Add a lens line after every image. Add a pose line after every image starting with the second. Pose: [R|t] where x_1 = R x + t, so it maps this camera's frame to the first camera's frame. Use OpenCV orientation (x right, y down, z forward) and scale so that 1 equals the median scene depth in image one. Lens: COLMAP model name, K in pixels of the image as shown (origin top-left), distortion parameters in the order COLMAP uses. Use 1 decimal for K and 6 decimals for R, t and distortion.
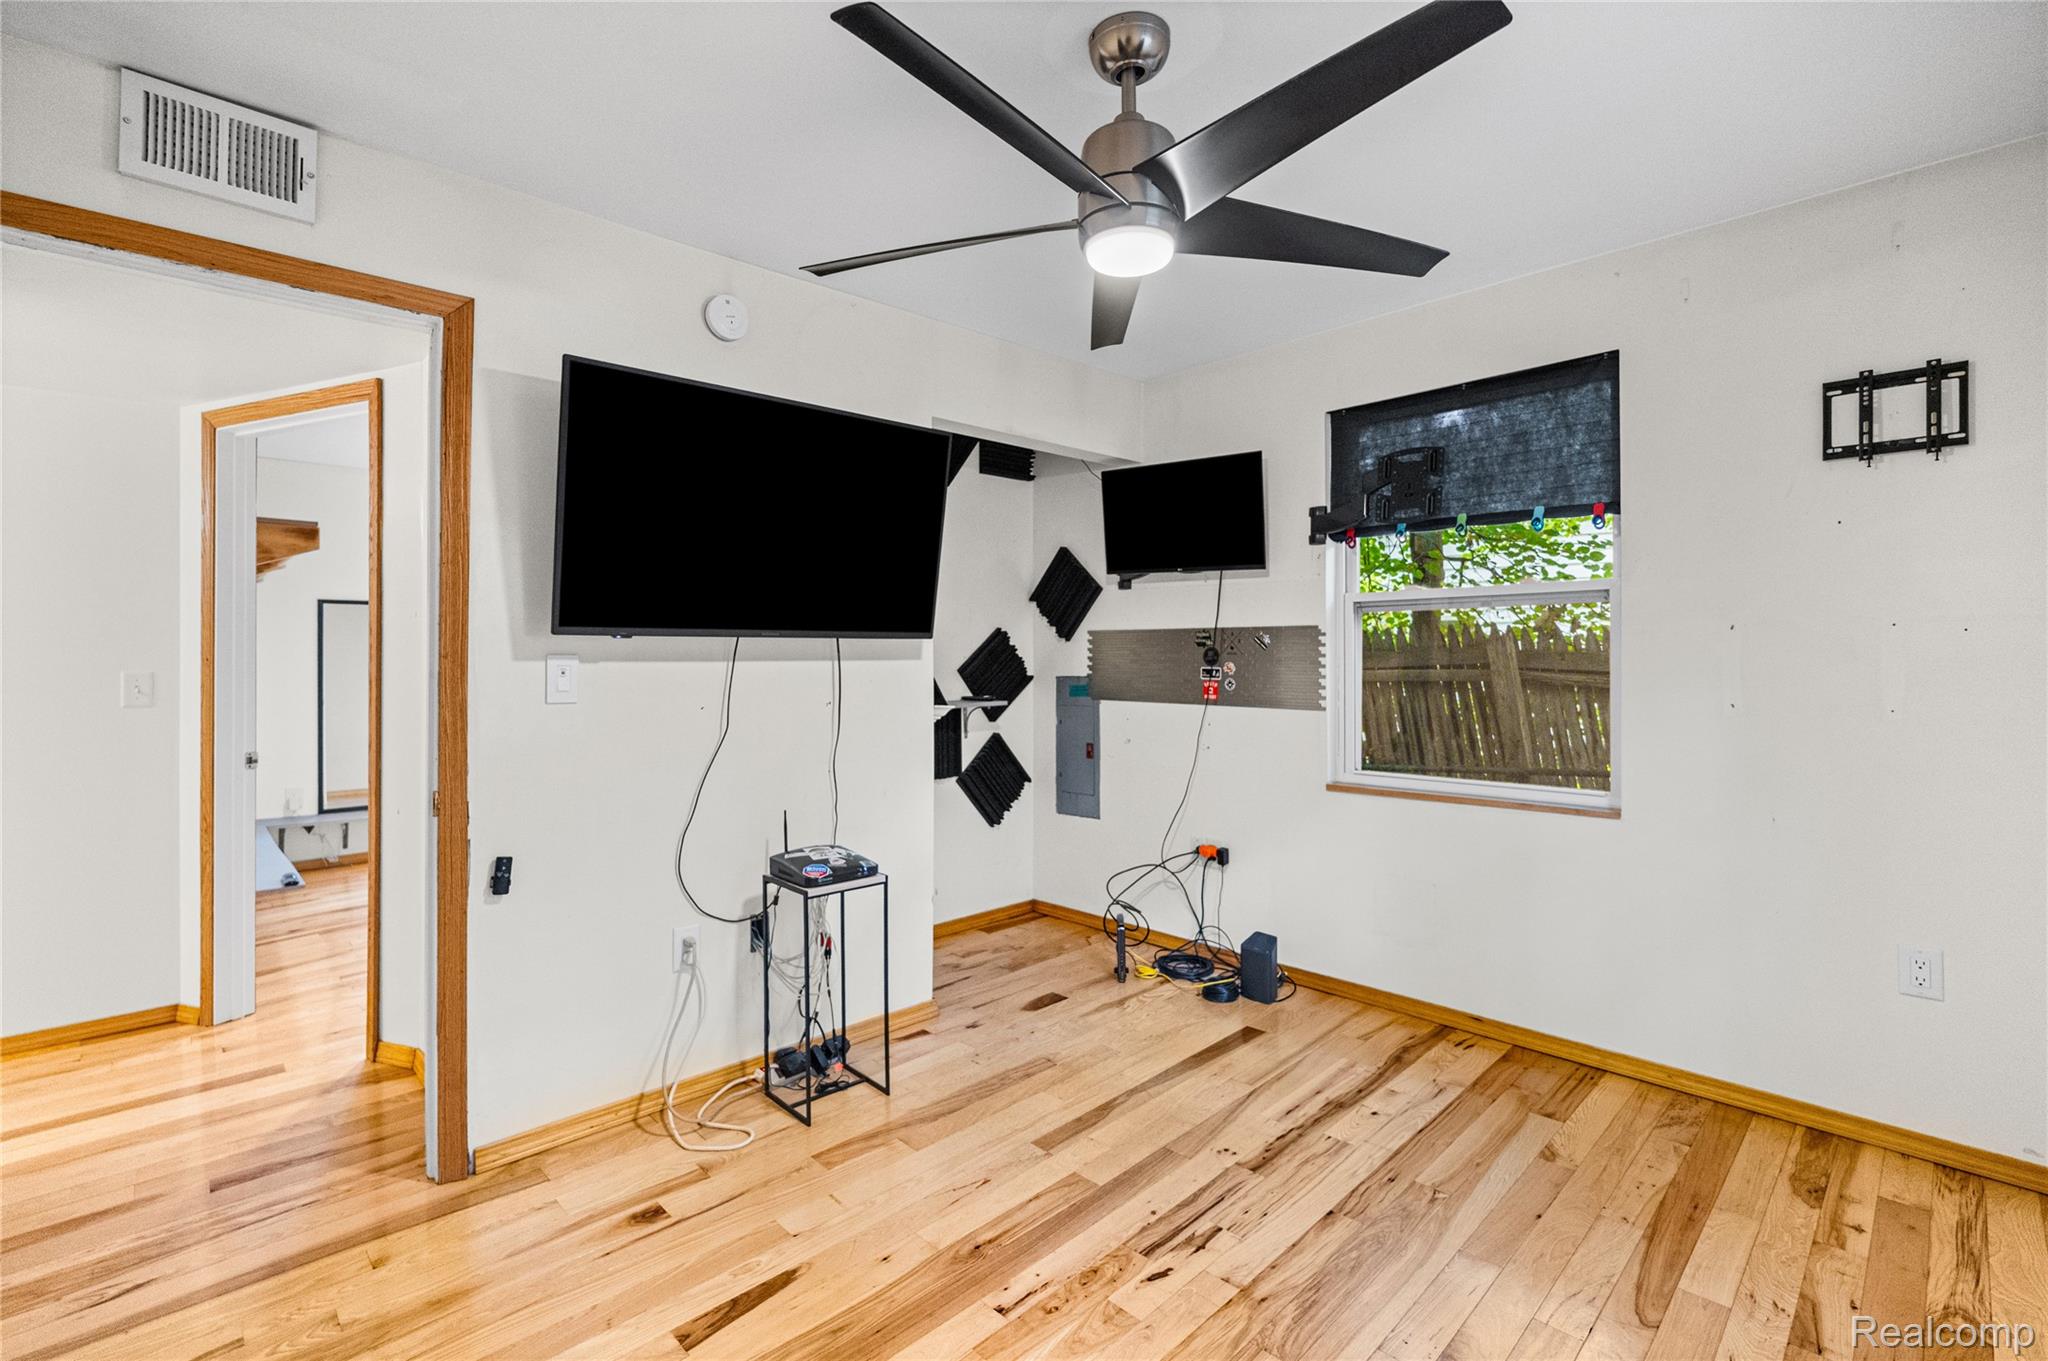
lens RADIAL K [[914.0, 0, 1031.3], [0, 914.0, 665.9], [0, 0, 1]] dist [-0.001180, -0.000026]
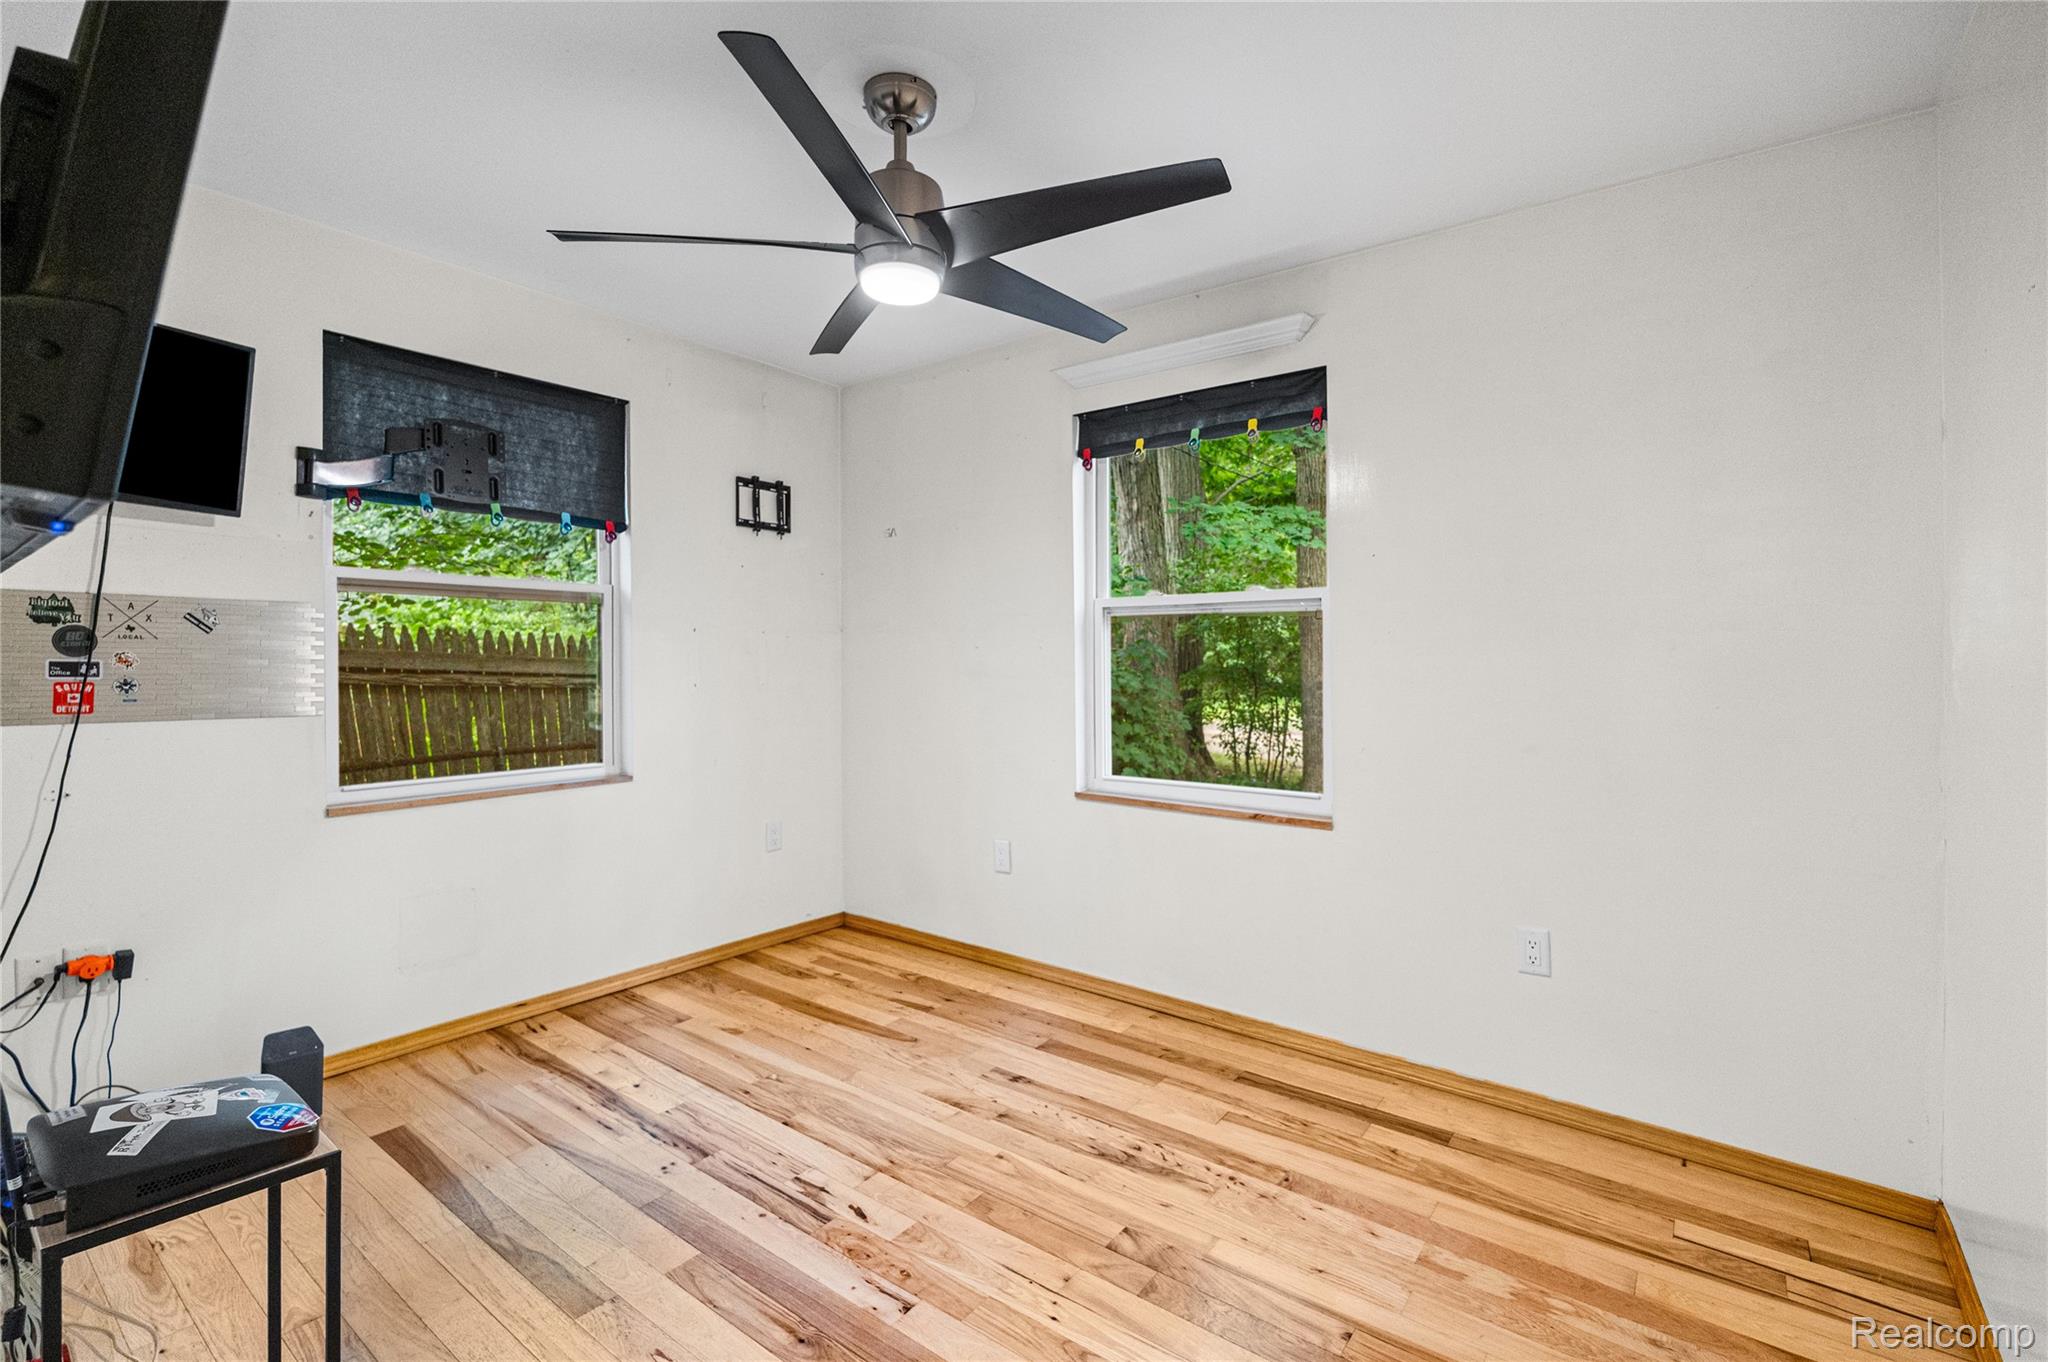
lens RADIAL K [[916.9, 0, 1022.5], [0, 916.9, 655.3], [0, 0, 1]] dist [-0.001380, -0.000142]
pose [[-0.144745, 0.006345, 0.989449, -0.758970], [0.004119, 0.999975, -0.005810, 0.008254], [-0.989460, 0.003235, -0.144768, 0.750777]]
